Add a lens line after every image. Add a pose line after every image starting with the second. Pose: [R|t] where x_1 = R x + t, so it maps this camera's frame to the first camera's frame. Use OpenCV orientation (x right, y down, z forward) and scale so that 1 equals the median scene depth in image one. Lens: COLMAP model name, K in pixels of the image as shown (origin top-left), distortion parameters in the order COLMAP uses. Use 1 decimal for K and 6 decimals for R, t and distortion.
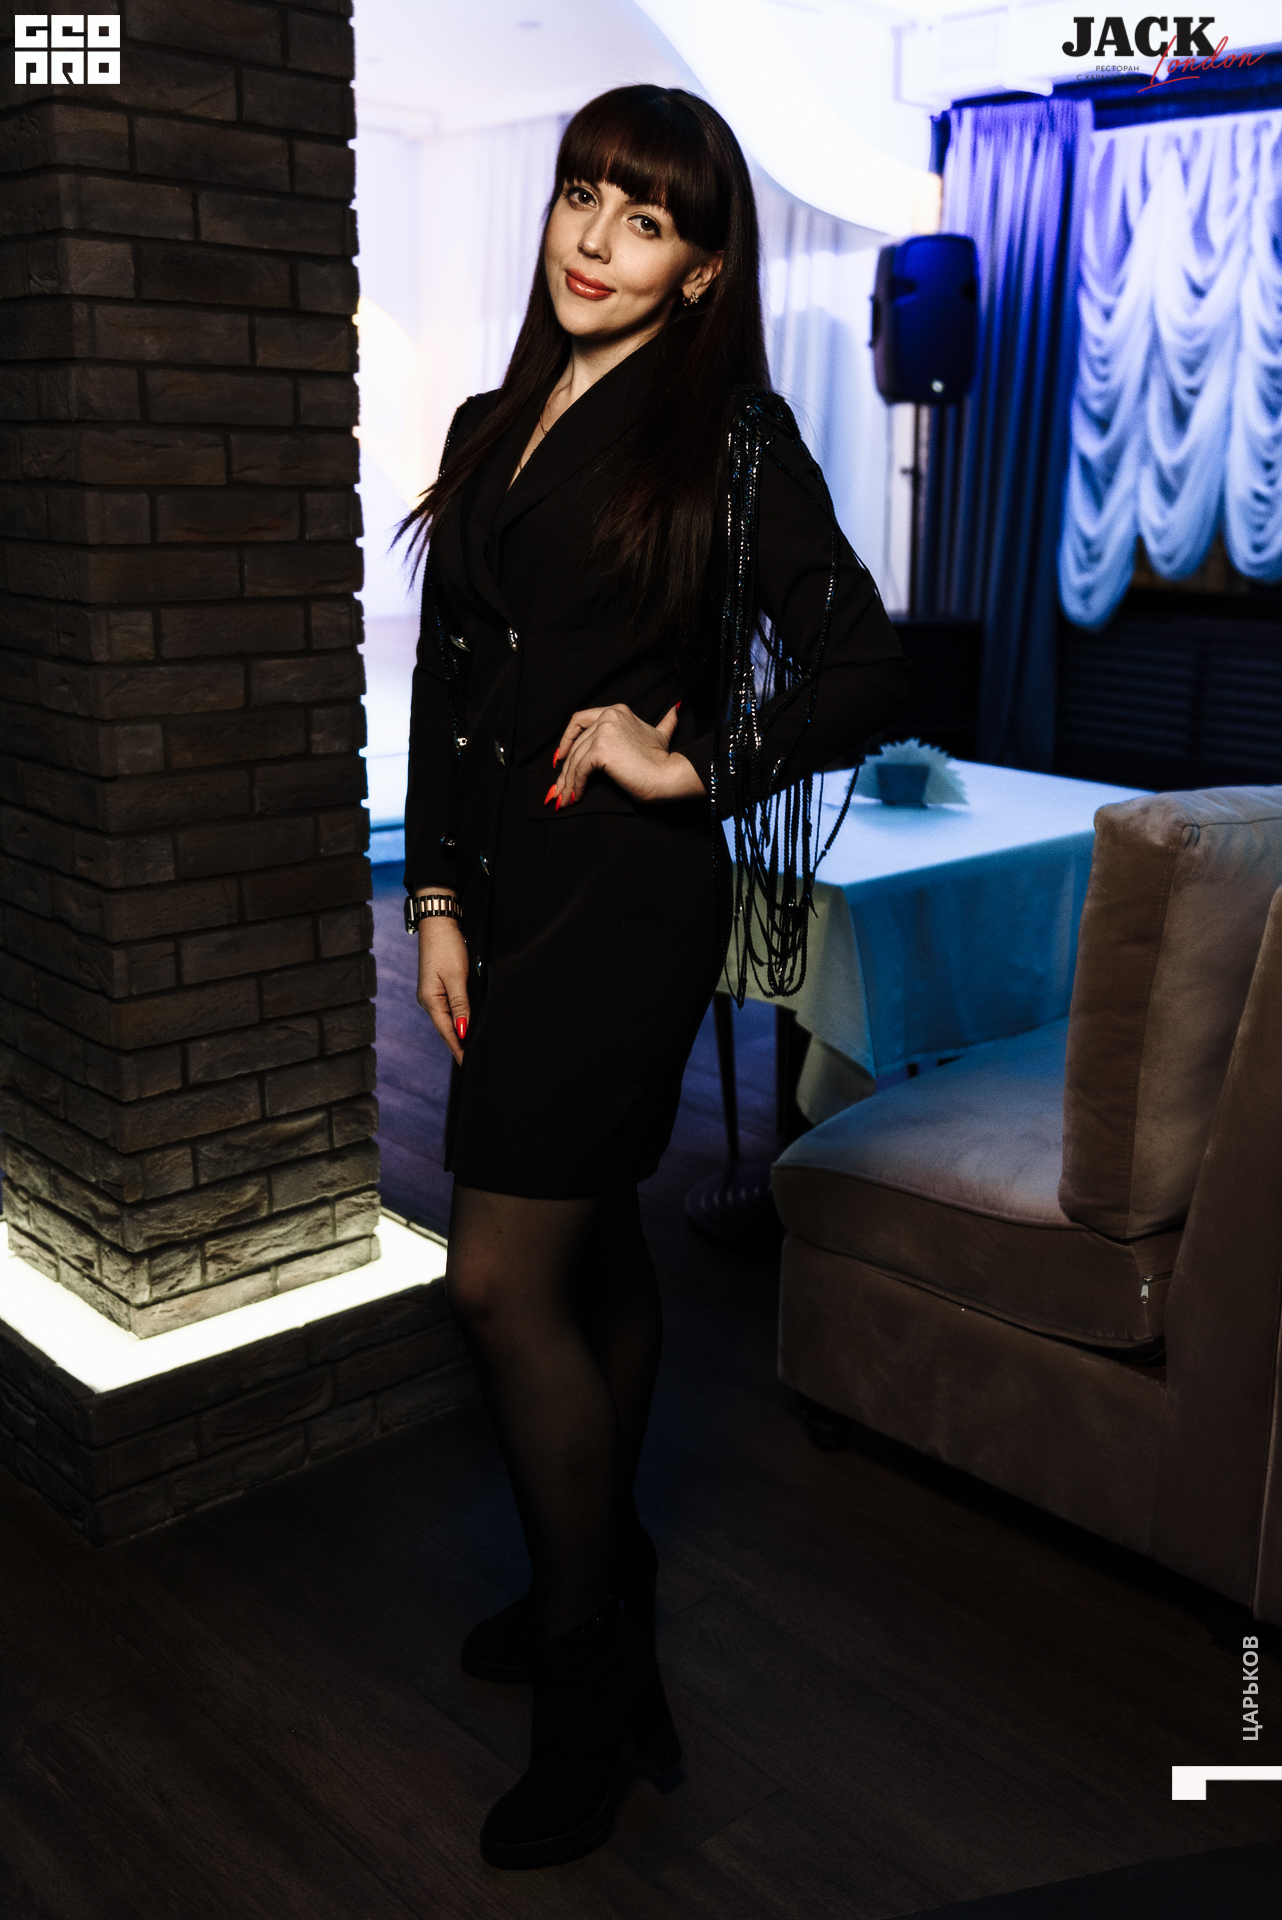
lens RADIAL K [[1787.8, 0, 659.9], [0, 1787.8, 946.4], [0, 0, 1]] dist [0.013492, 0.000000]
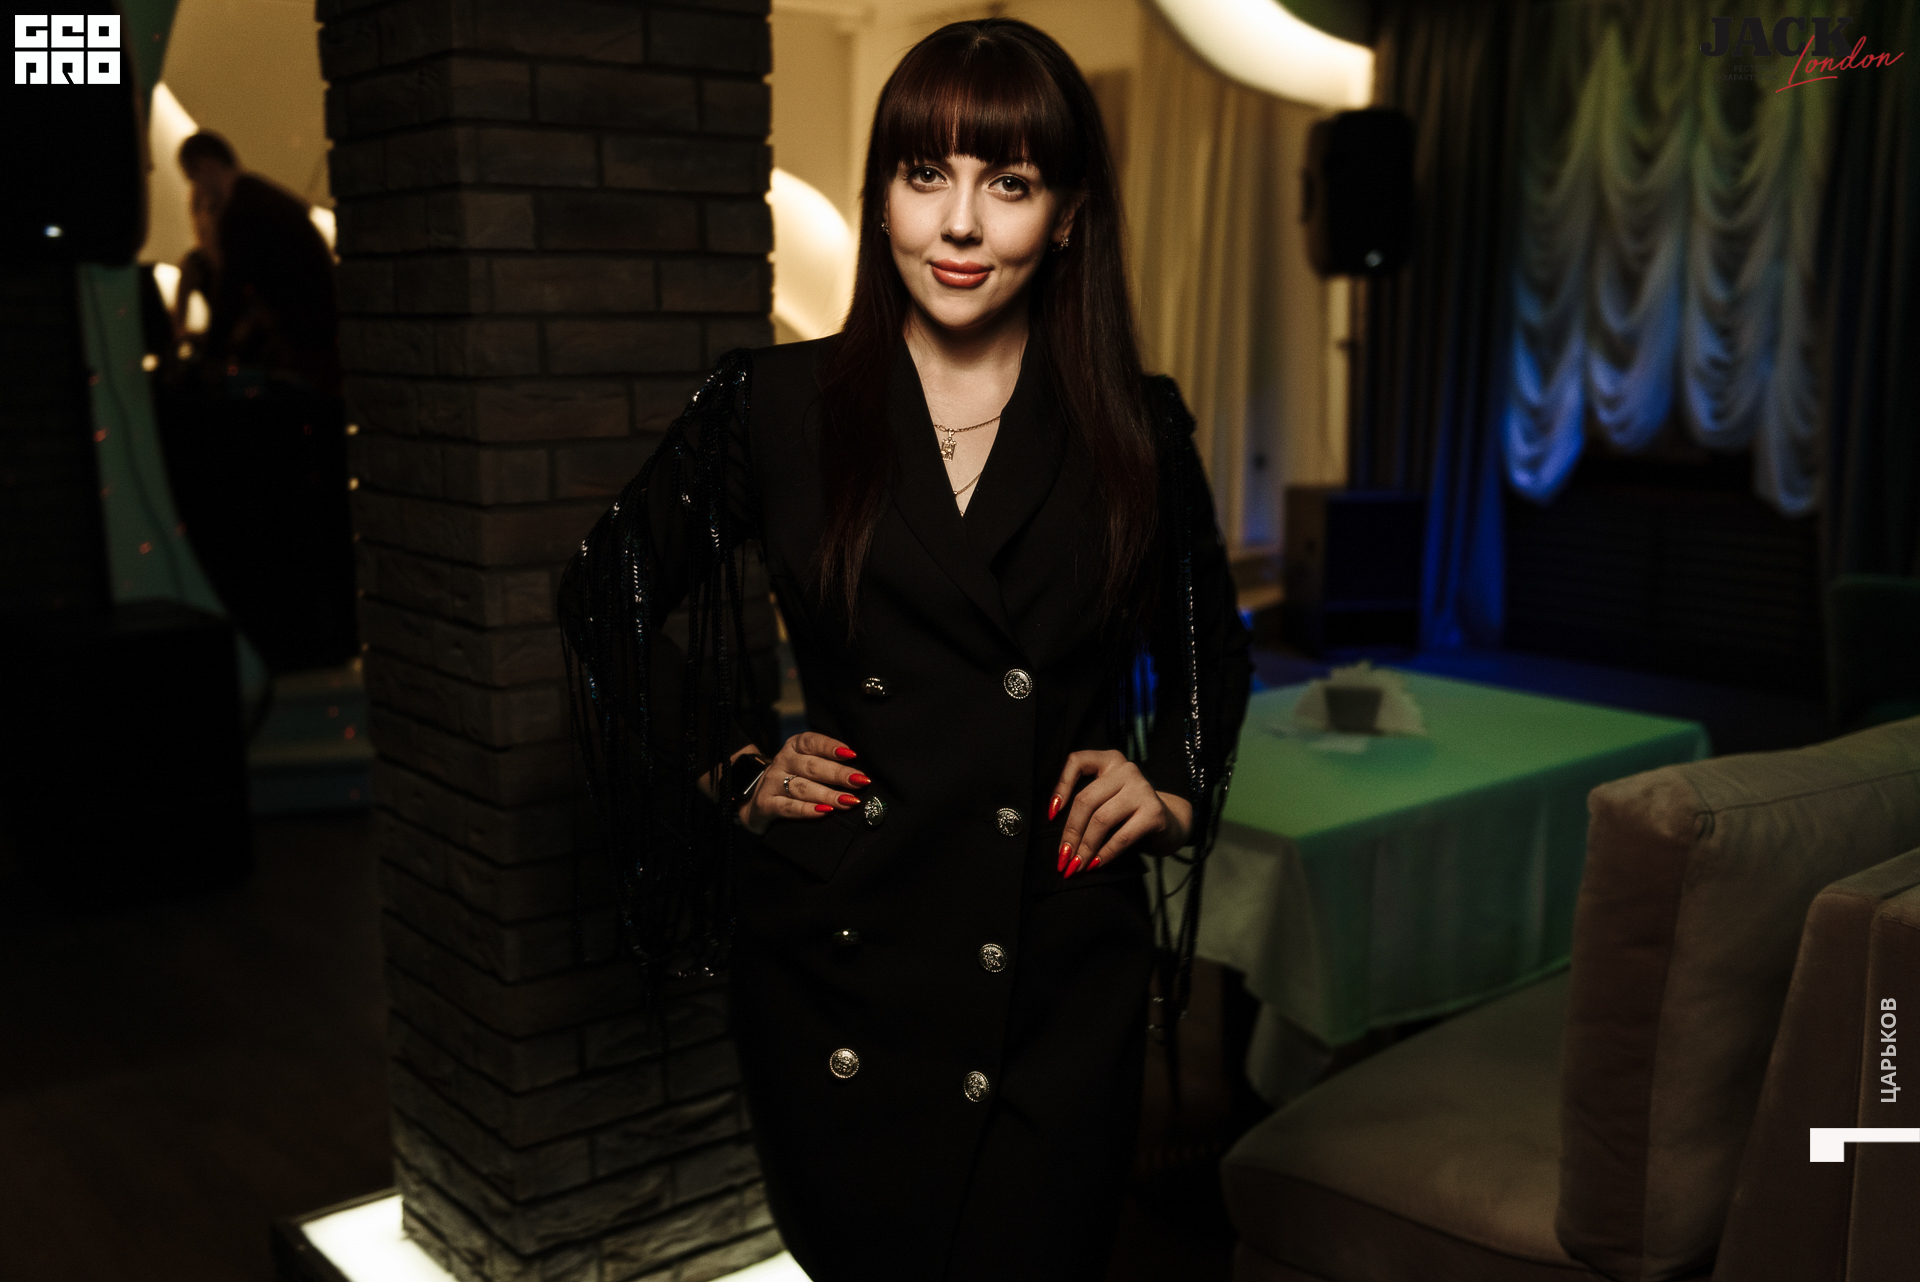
lens RADIAL K [[1787.8, 0, 948.5], [0, 1787.8, 670.5], [0, 0, 1]] dist [0.013492, 0.000000]
pose [[0.996702, -0.009293, -0.080621, 0.000558], [0.003441, 0.997369, -0.072415, -0.060956], [0.081082, 0.071899, 0.994111, 0.078505]]
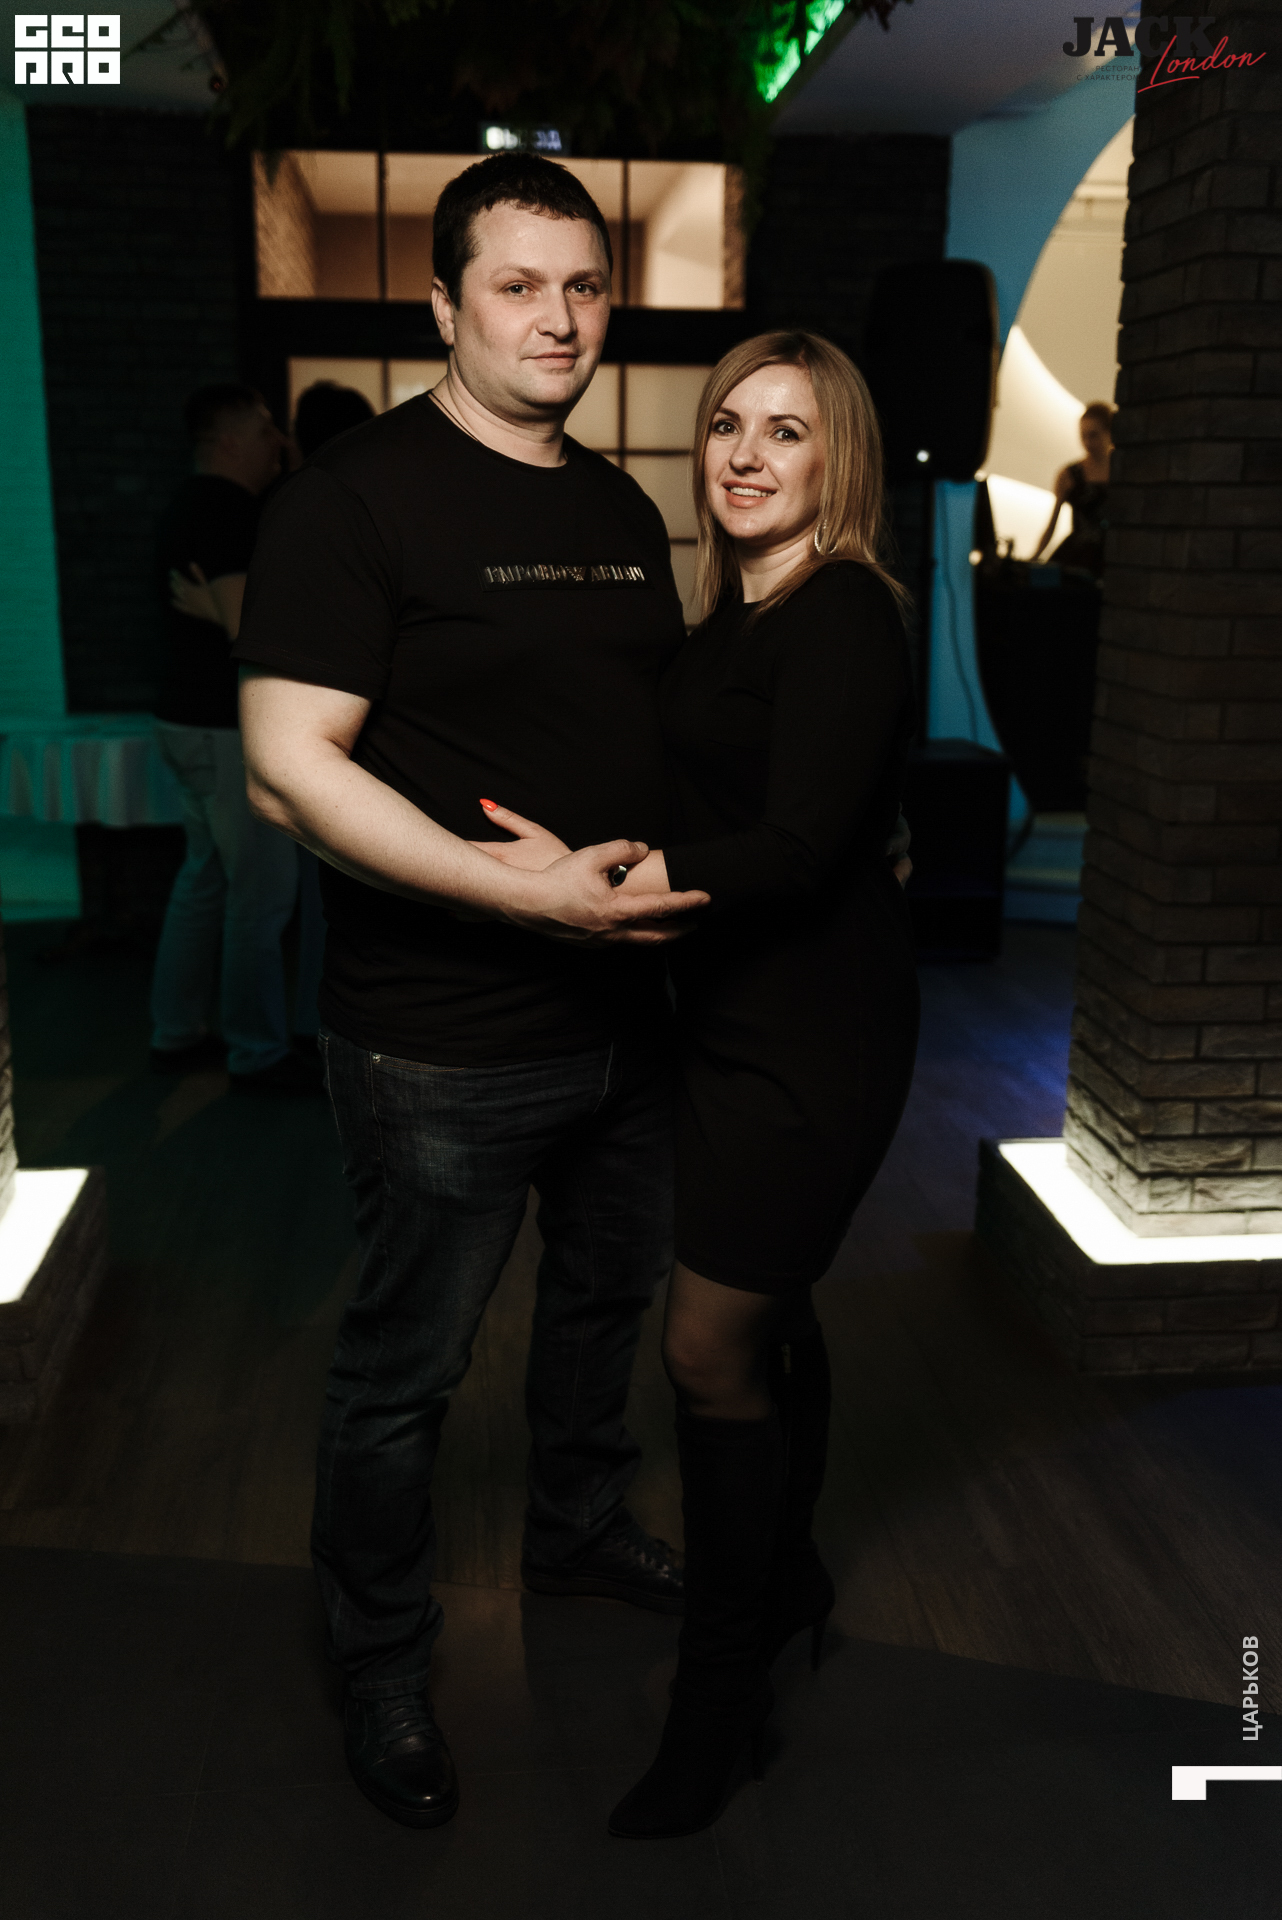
lens RADIAL K [[1787.8, 0, 626.1], [0, 1787.8, 974.7], [0, 0, 1]] dist [0.013492, 0.000000]
pose [[0.780374, 0.136253, -0.610289, 0.209418], [-0.150779, 0.988176, 0.027820, 0.044020], [0.606863, 0.070308, 0.791690, -0.321898]]
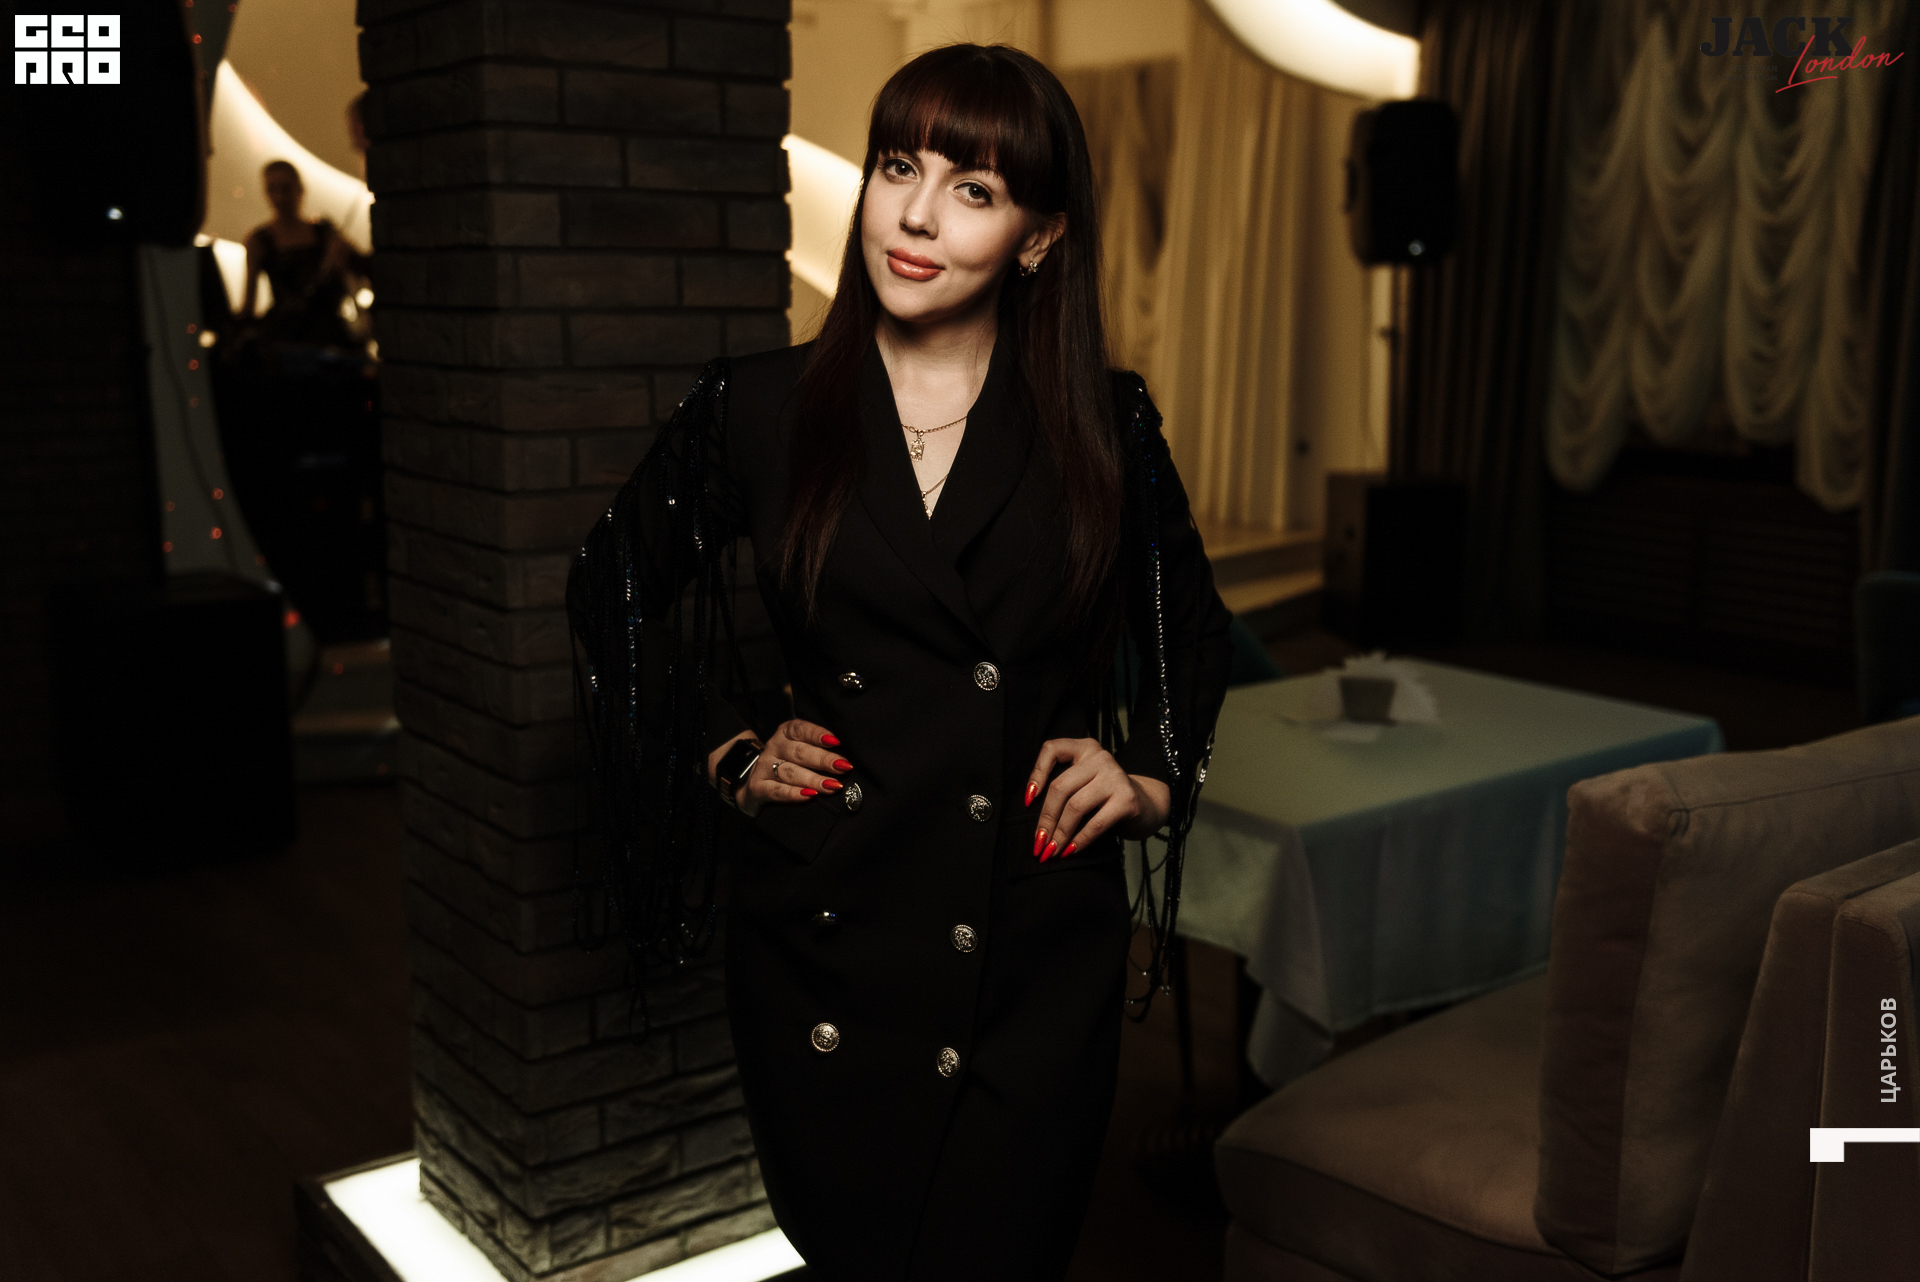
lens RADIAL K [[1787.8, 0, 952.2], [0, 1787.8, 620.3], [0, 0, 1]] dist [0.013492, 0.000000]
pose [[0.994259, 0.005059, -0.106878, 0.025775], [-0.014511, 0.996028, -0.087846, -0.063851], [0.106009, 0.088893, 0.990384, 0.054969]]
